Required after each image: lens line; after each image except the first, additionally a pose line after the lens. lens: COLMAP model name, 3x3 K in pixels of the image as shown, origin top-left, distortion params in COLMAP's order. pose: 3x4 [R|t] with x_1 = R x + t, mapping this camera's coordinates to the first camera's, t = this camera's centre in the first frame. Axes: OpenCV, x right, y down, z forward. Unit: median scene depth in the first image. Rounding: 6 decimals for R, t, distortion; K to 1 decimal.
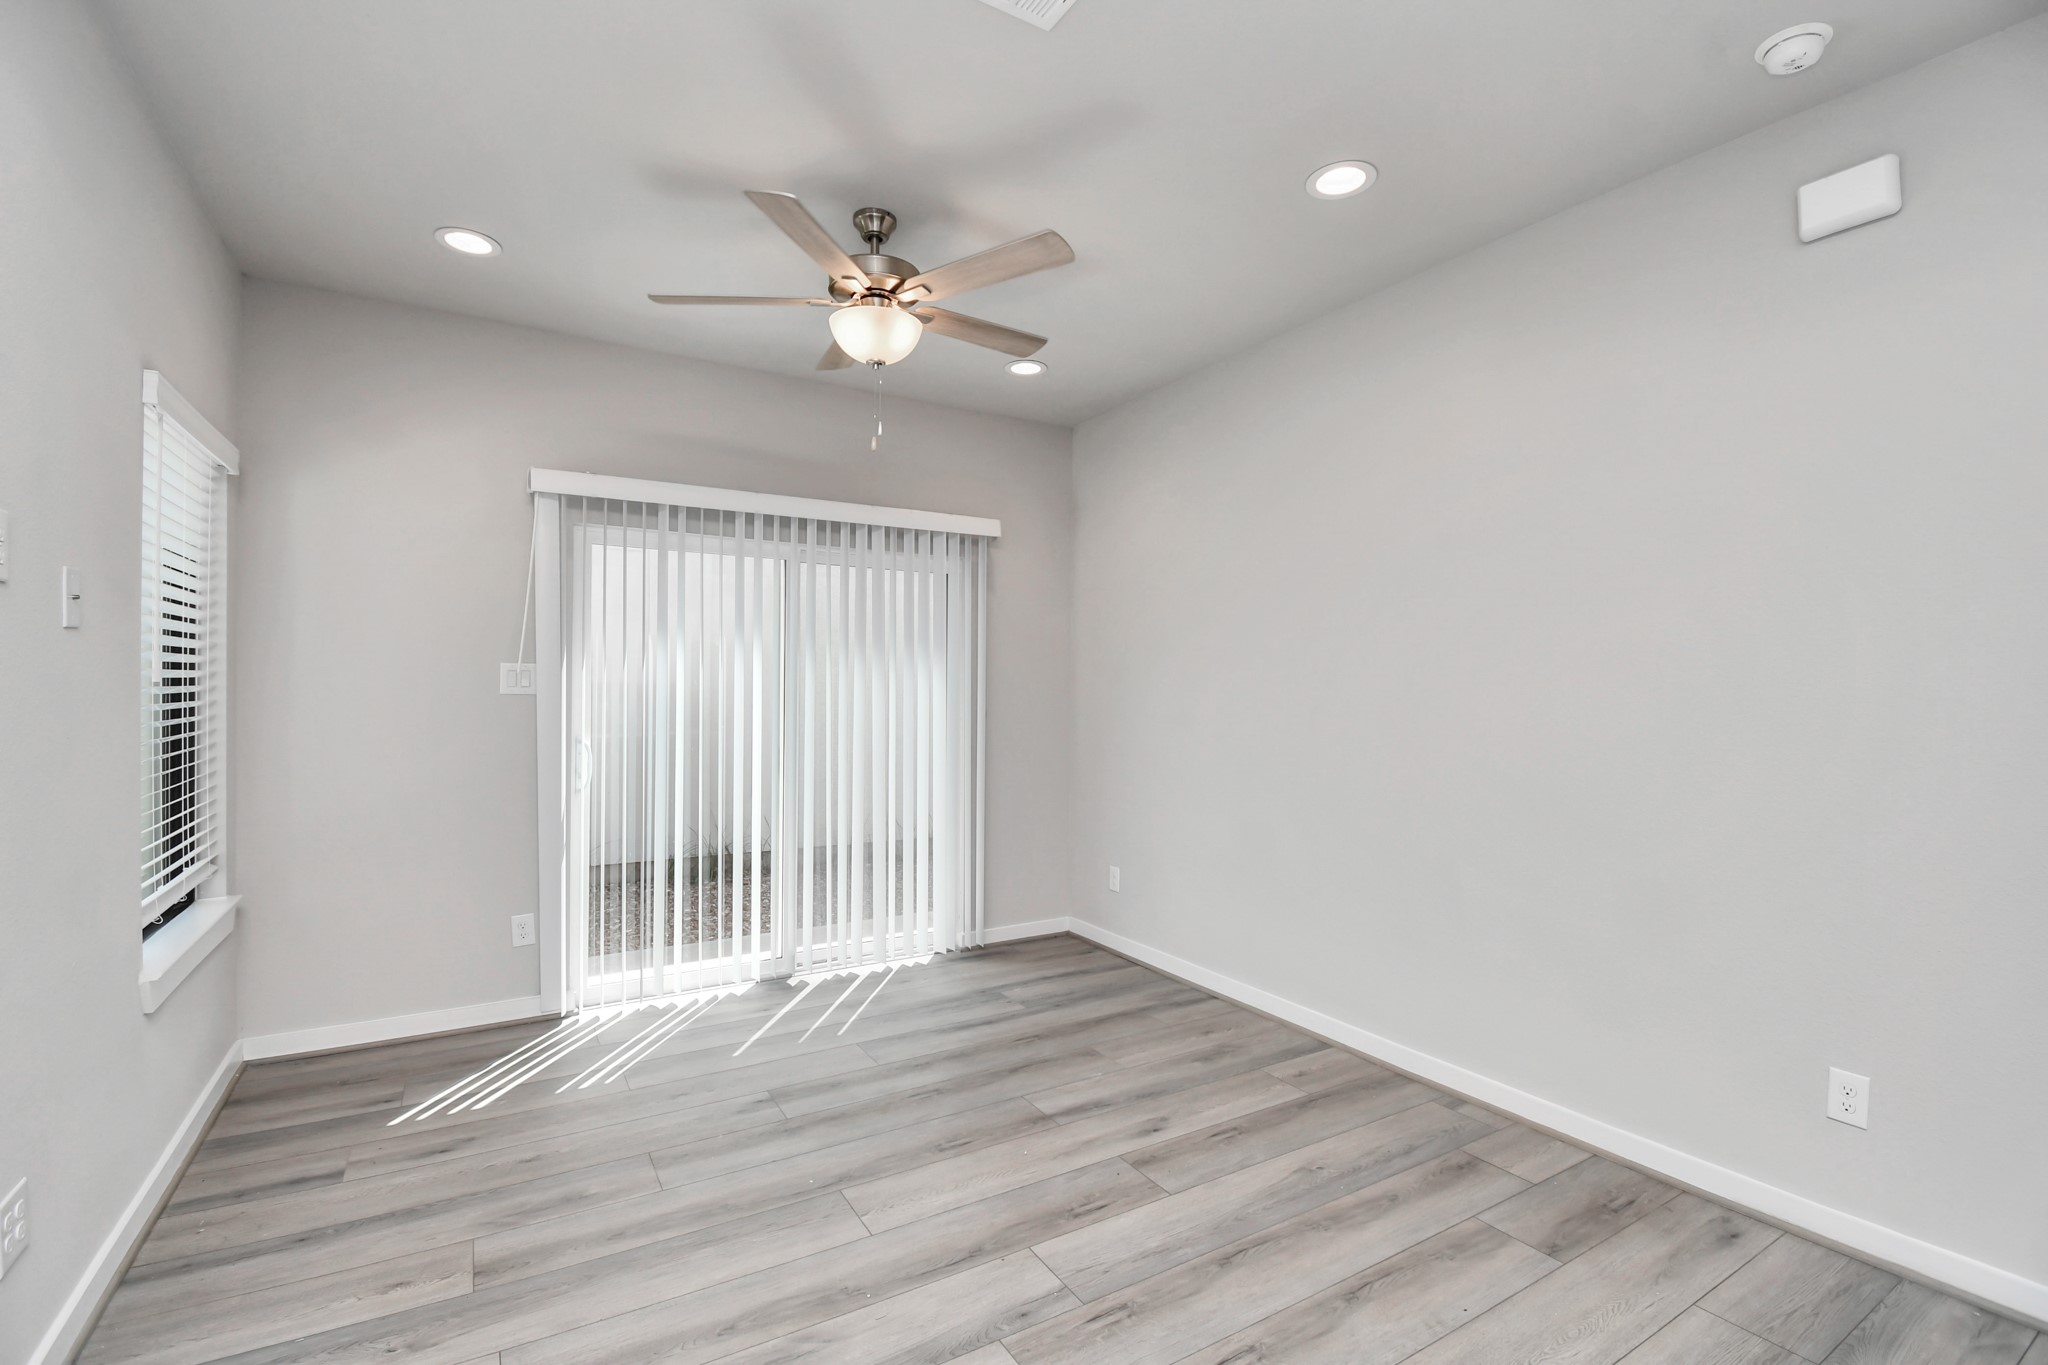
lens RADIAL K [[902.1, 0, 1080.5], [0, 902.1, 685.0], [0, 0, 1]] dist [0.028817, -0.028249]
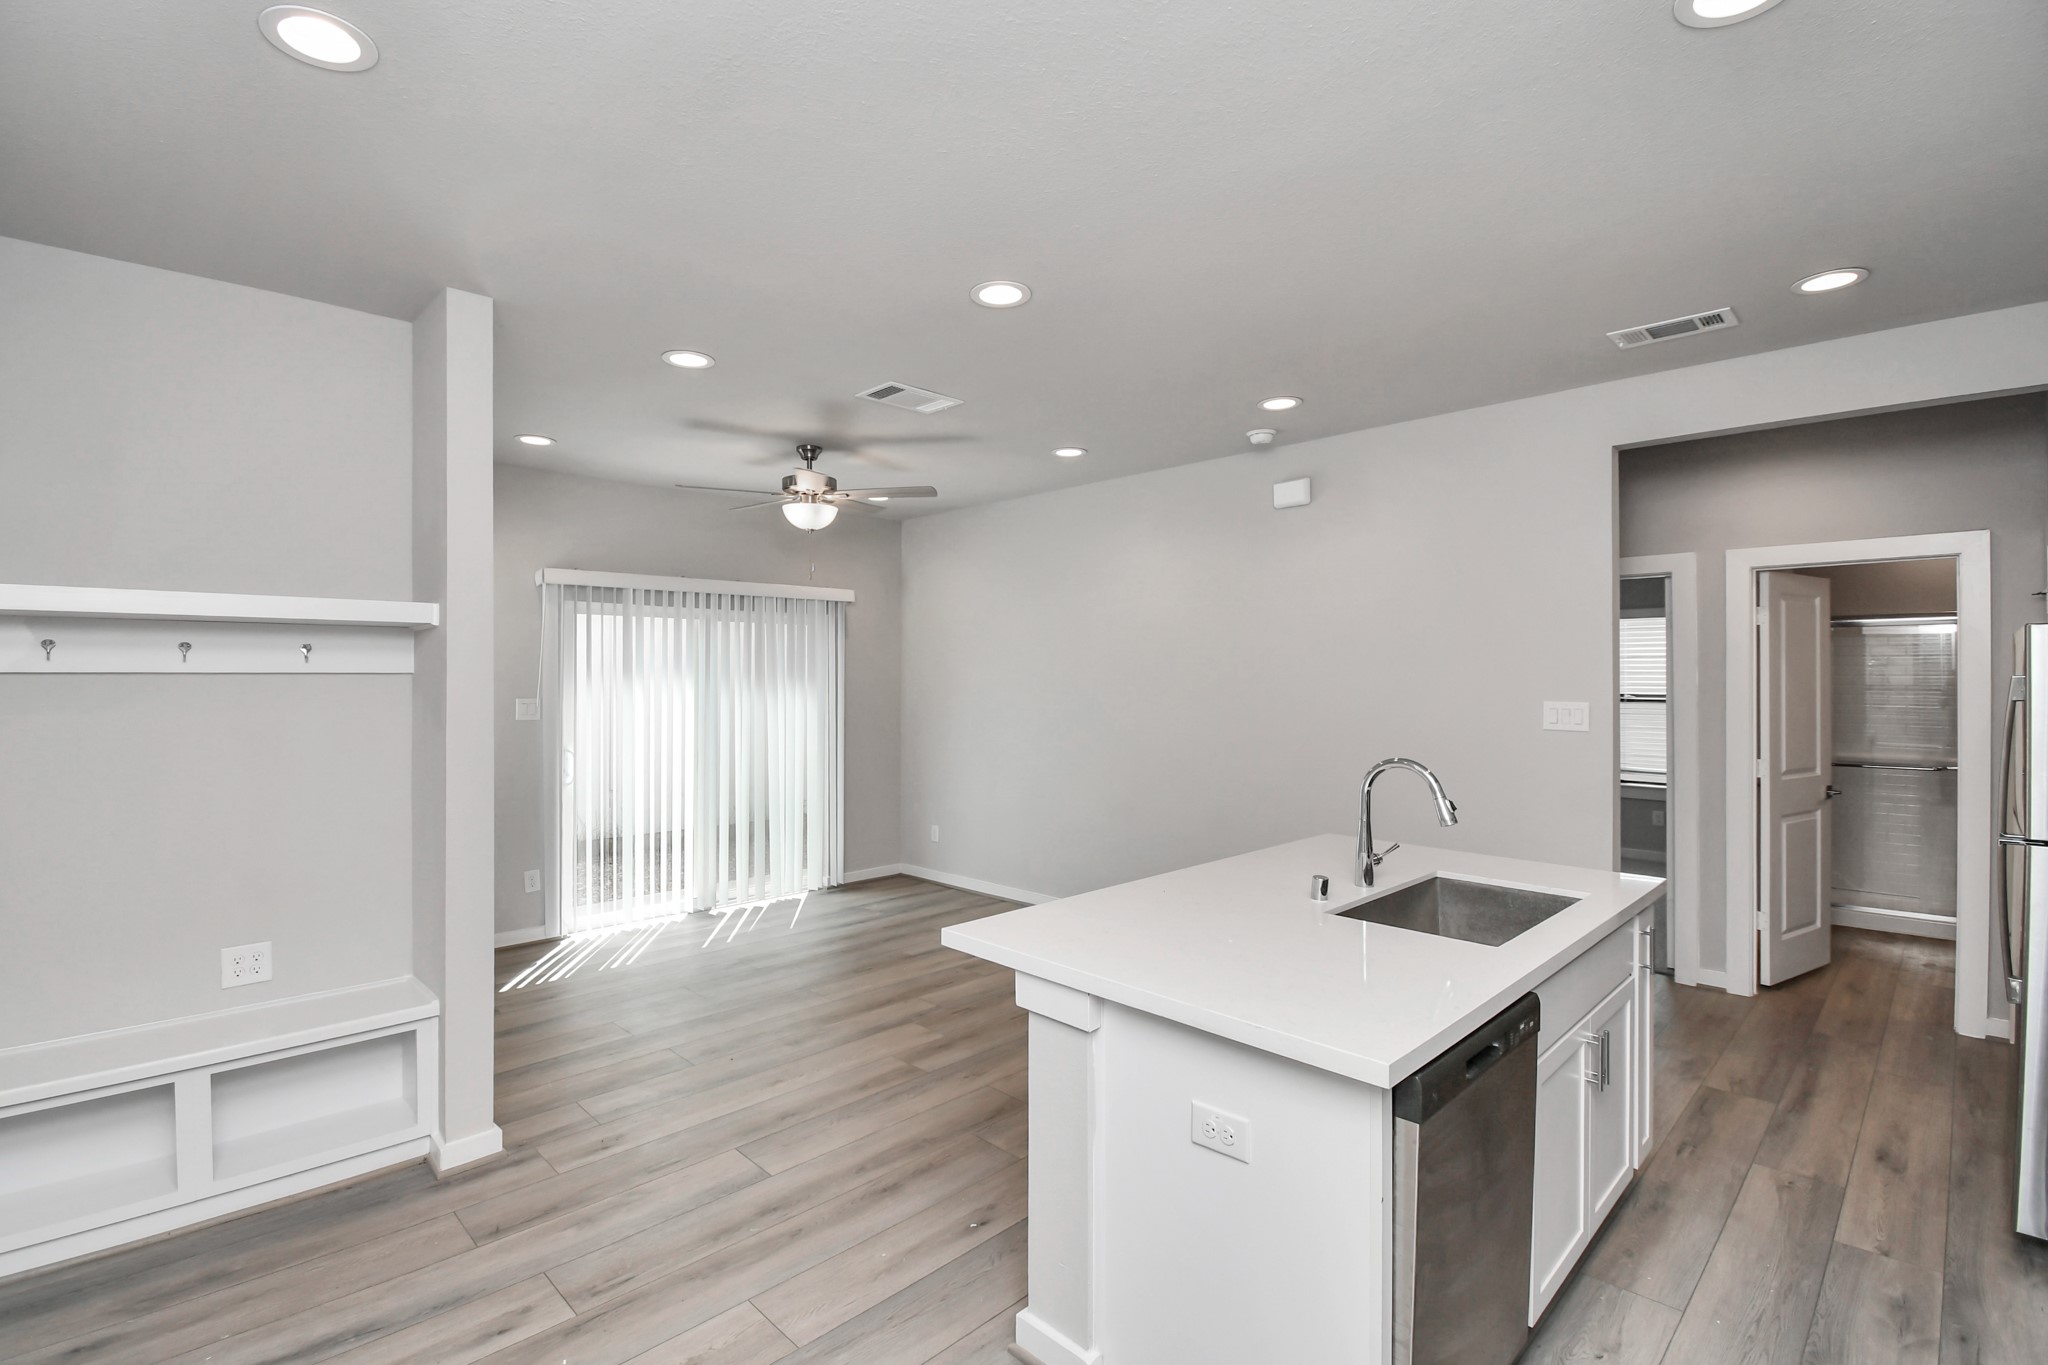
lens RADIAL K [[902.1, 0, 1080.5], [0, 902.1, 685.0], [0, 0, 1]] dist [0.028817, -0.028249]
pose [[0.969843, -0.005853, 0.243662, -0.108198], [0.002199, 0.999881, 0.015264, -0.062328], [-0.243722, -0.014268, 0.969740, -0.591735]]
